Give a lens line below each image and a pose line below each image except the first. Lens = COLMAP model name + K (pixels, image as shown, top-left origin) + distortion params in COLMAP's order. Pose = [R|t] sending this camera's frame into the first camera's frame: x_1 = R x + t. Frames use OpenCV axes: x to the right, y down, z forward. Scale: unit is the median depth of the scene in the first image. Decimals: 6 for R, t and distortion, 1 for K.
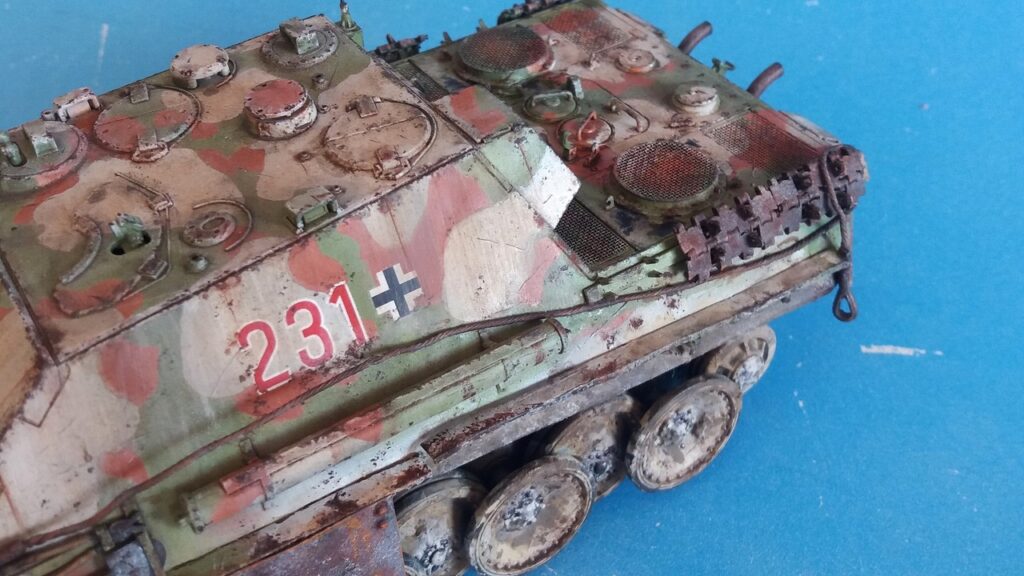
lens RADIAL K [[1142.0, 0, 506.8], [0, 1142.0, 274.9], [0, 0, 1]] dist [0.213758, -0.726817]
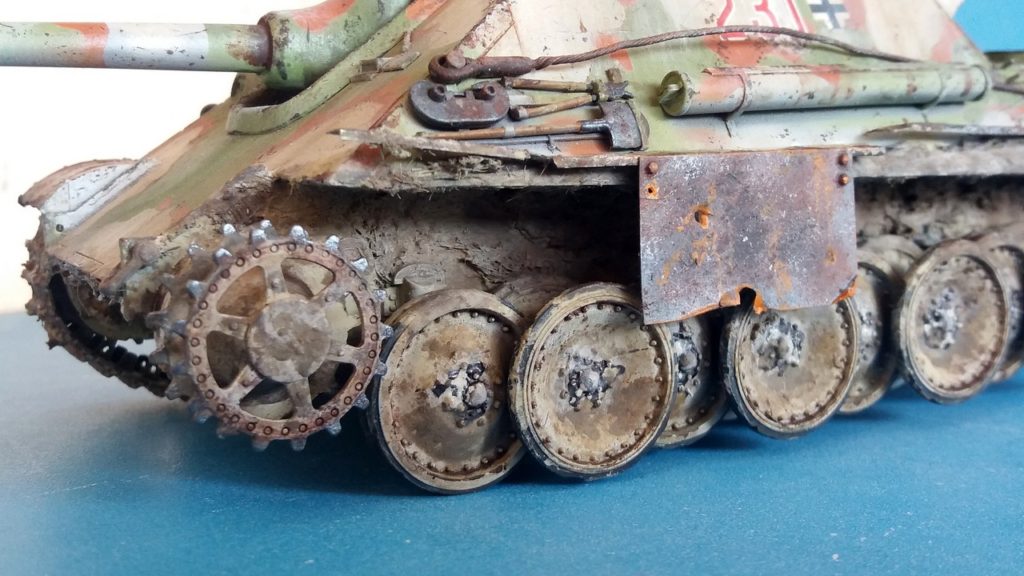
lens RADIAL K [[1142.0, 0, 506.8], [0, 1142.0, 274.9], [0, 0, 1]] dist [0.213758, -0.726817]
pose [[0.998783, 0.004978, -0.049079, -0.338604], [-0.030731, 0.841049, -0.540085, 0.808166], [0.038589, 0.540936, 0.840178, 0.224582]]
